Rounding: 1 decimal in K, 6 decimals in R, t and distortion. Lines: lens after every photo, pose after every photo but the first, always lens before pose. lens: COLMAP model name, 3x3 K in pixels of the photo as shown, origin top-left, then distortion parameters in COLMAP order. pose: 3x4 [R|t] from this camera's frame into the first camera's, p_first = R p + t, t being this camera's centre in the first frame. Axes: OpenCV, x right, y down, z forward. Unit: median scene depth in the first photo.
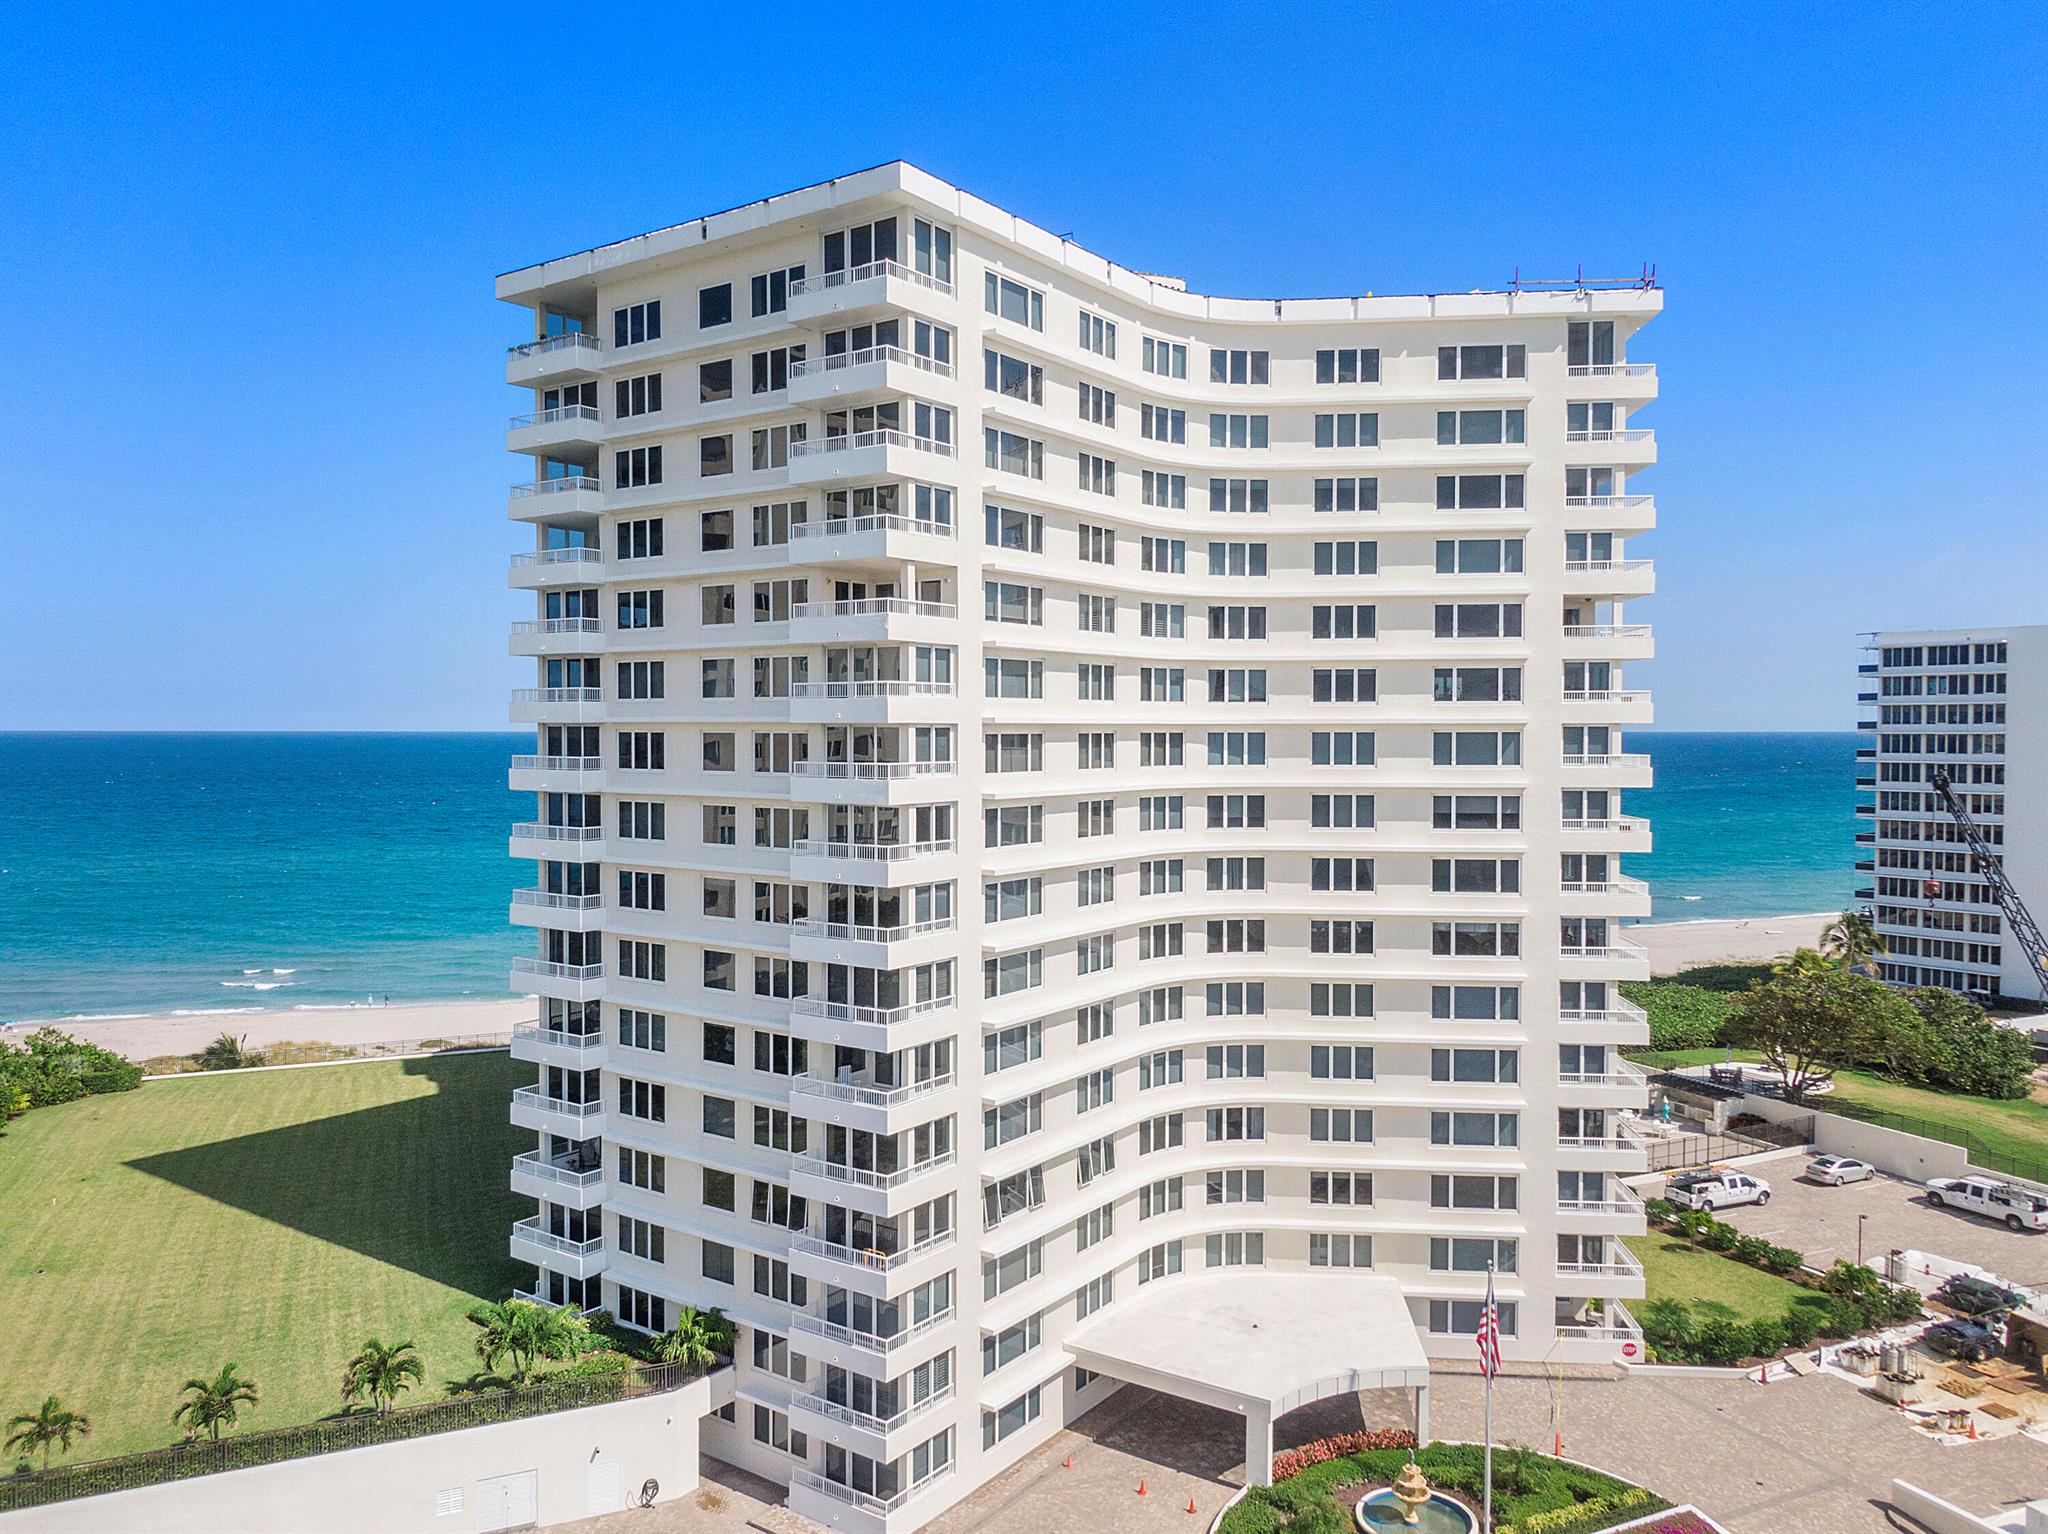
lens RADIAL K [[1454.0, 0, 1014.9], [0, 1454.0, 766.3], [0, 0, 1]] dist [0.016645, -0.039706]
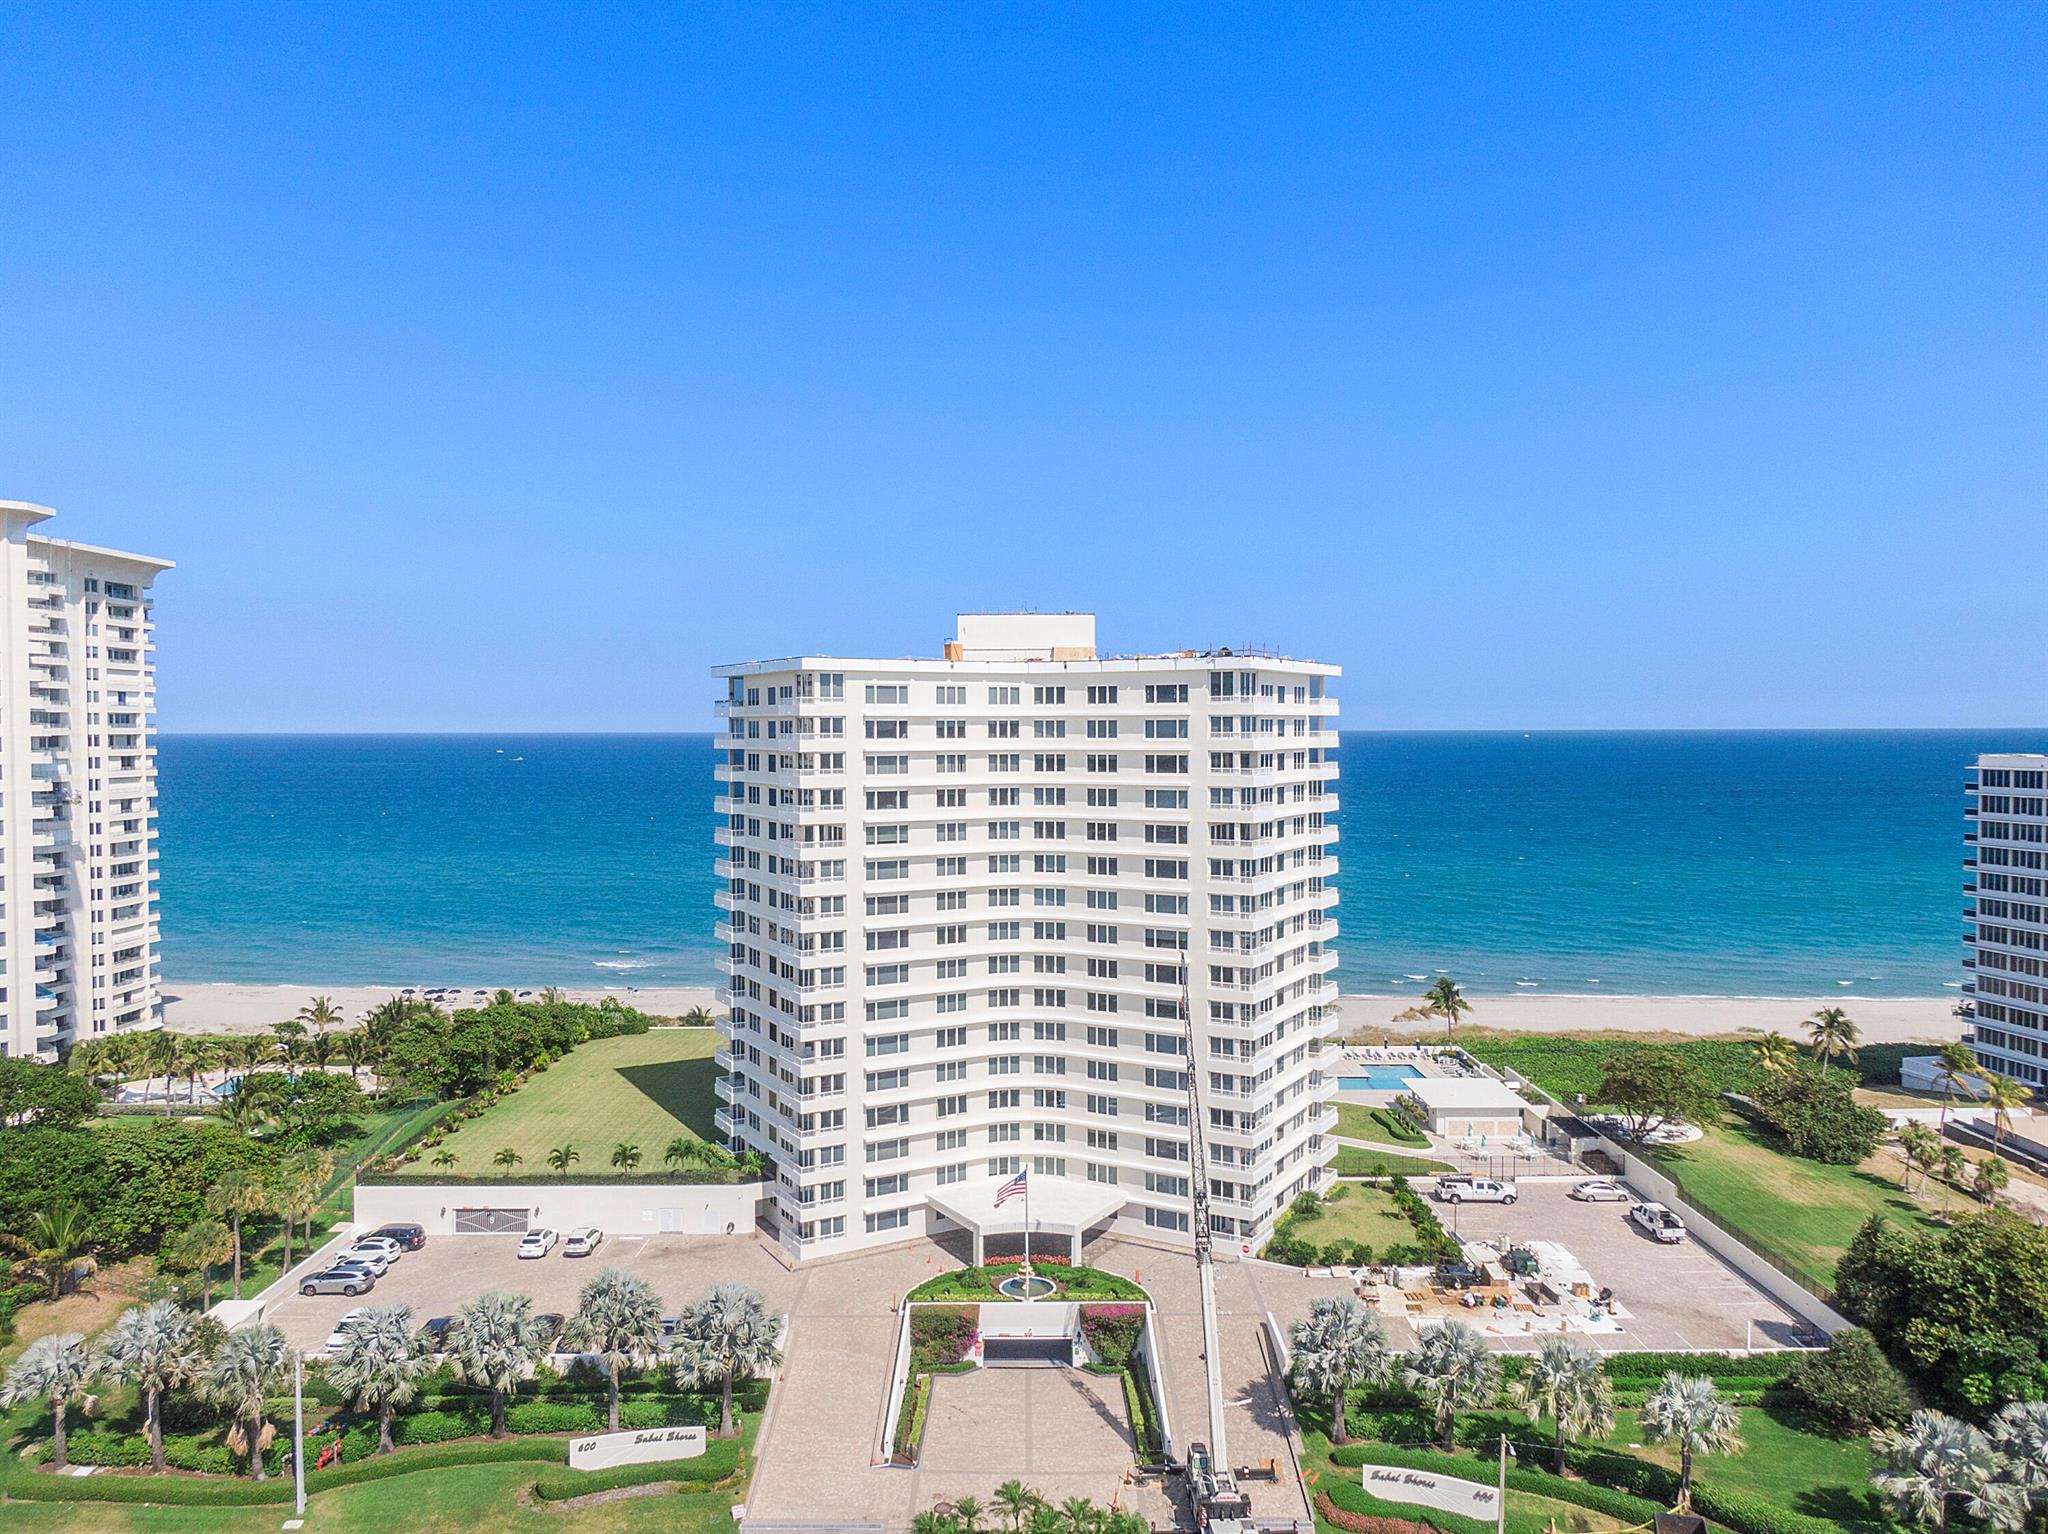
lens RADIAL K [[1454.0, 0, 1032.3], [0, 1454.0, 747.8], [0, 0, 1]] dist [0.016645, -0.039706]
pose [[0.915779, 0.004488, -0.401657, 0.903898], [-0.009465, 0.999901, -0.010406, -0.189606], [0.401571, 0.013332, 0.915731, -0.743579]]
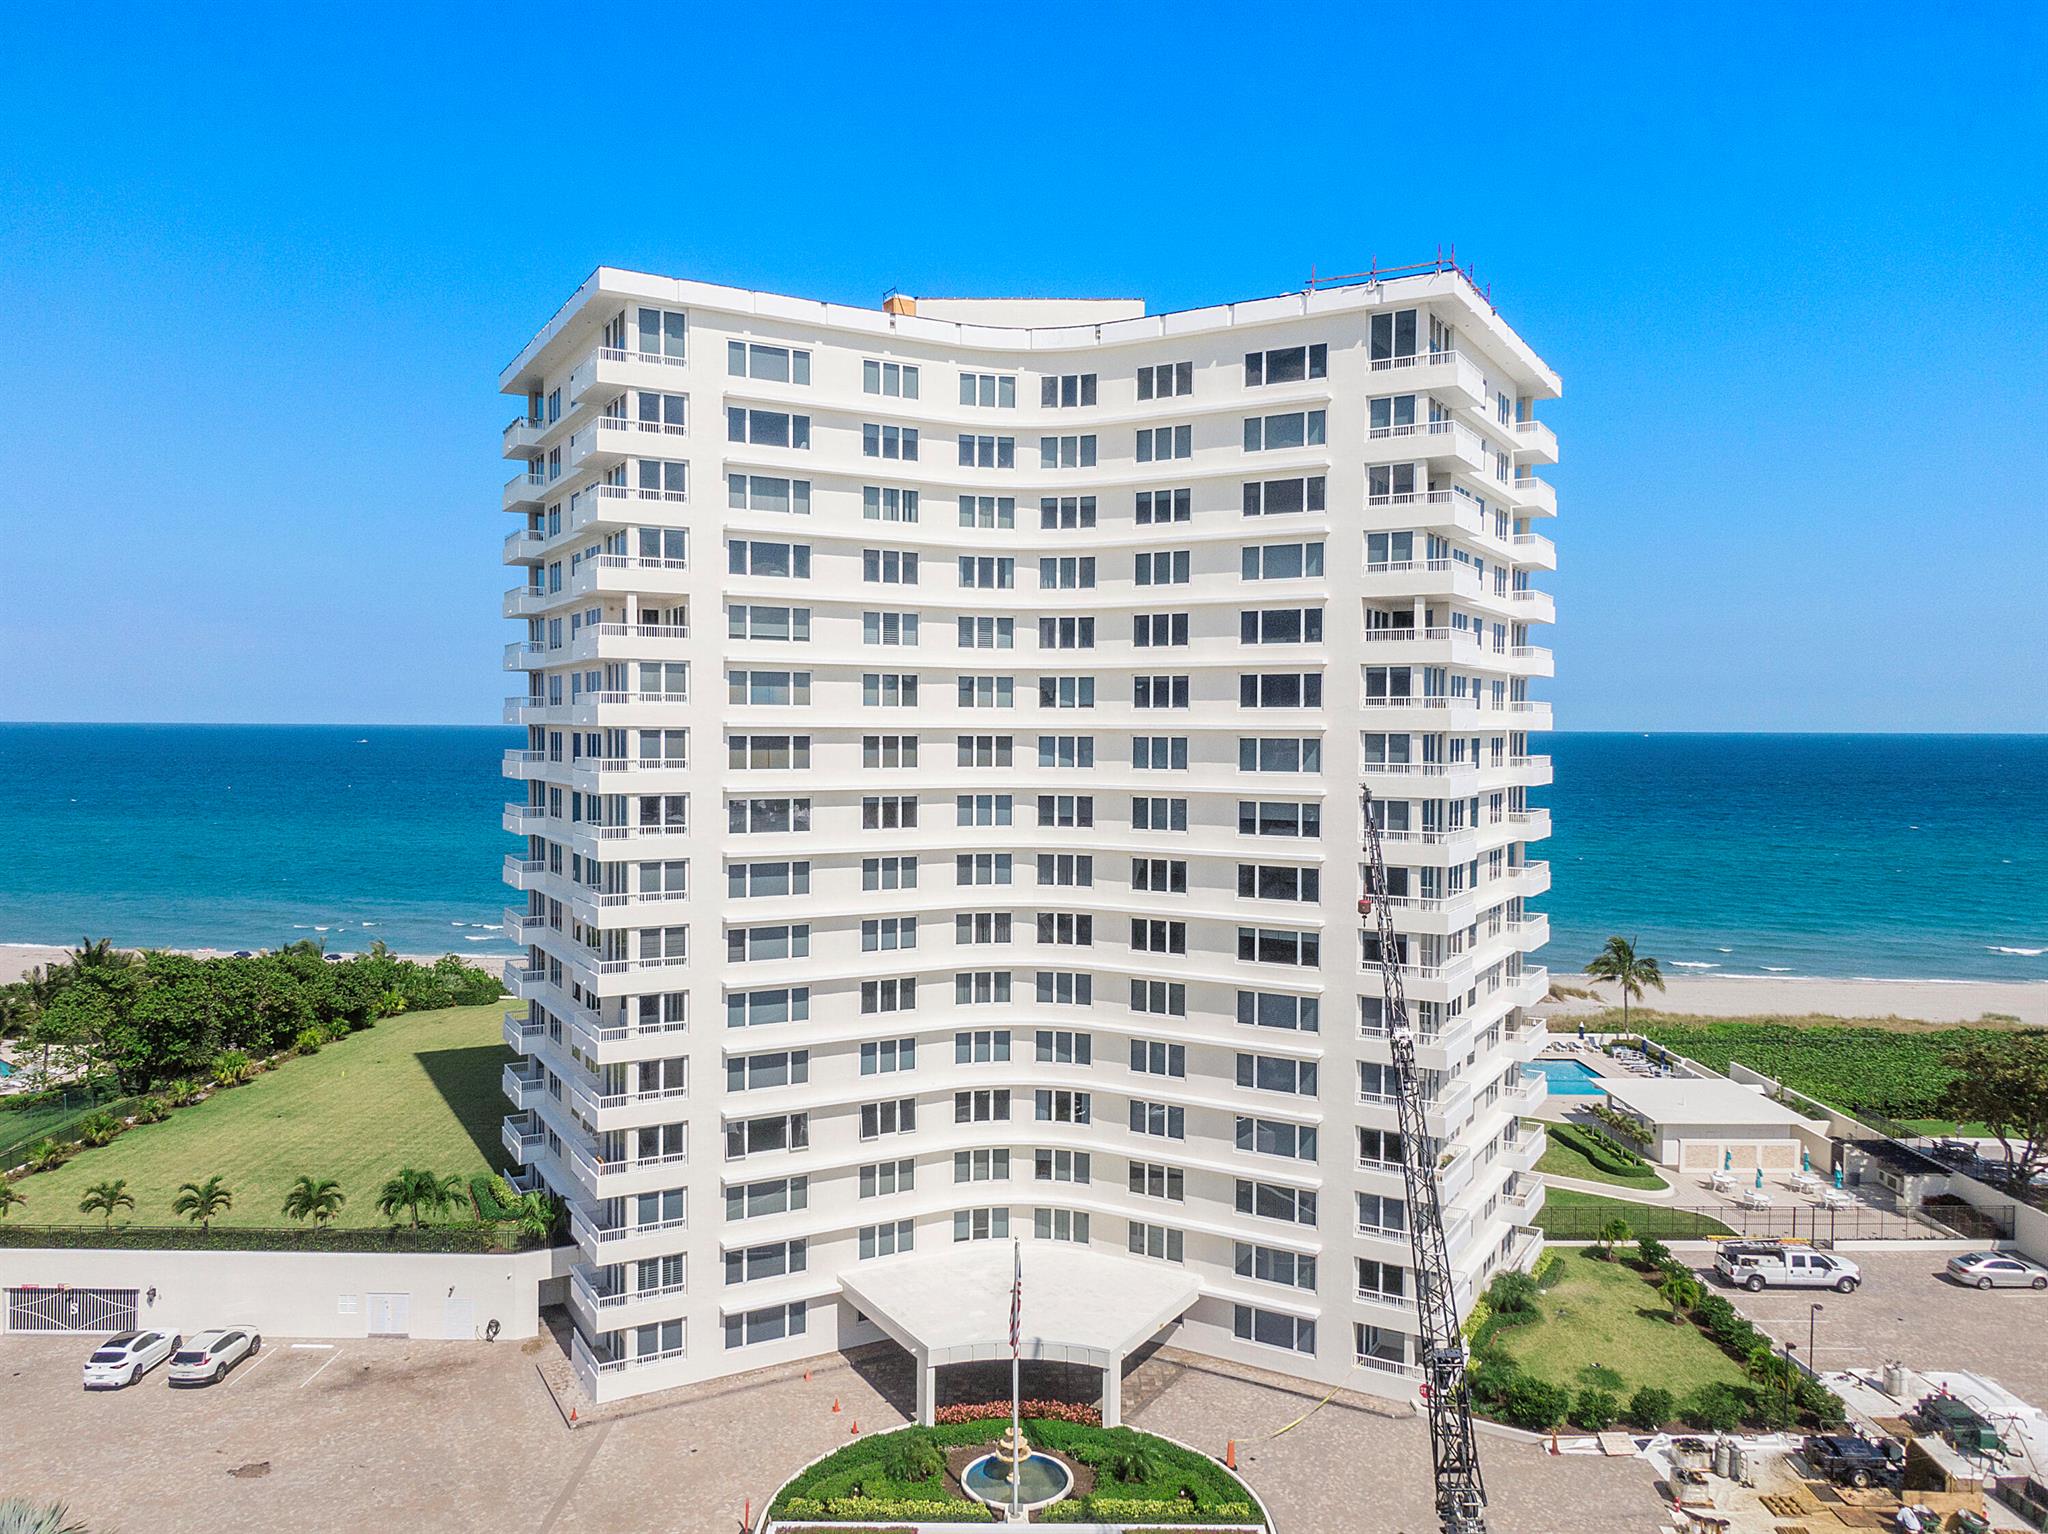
lens RADIAL K [[1454.0, 0, 1029.1], [0, 1454.0, 763.1], [0, 0, 1]] dist [0.016645, -0.039706]
pose [[0.911274, 0.017032, -0.411448, 0.576290], [-0.017710, 0.999841, 0.002164, -0.005750], [0.411420, 0.005314, 0.911431, 0.025924]]
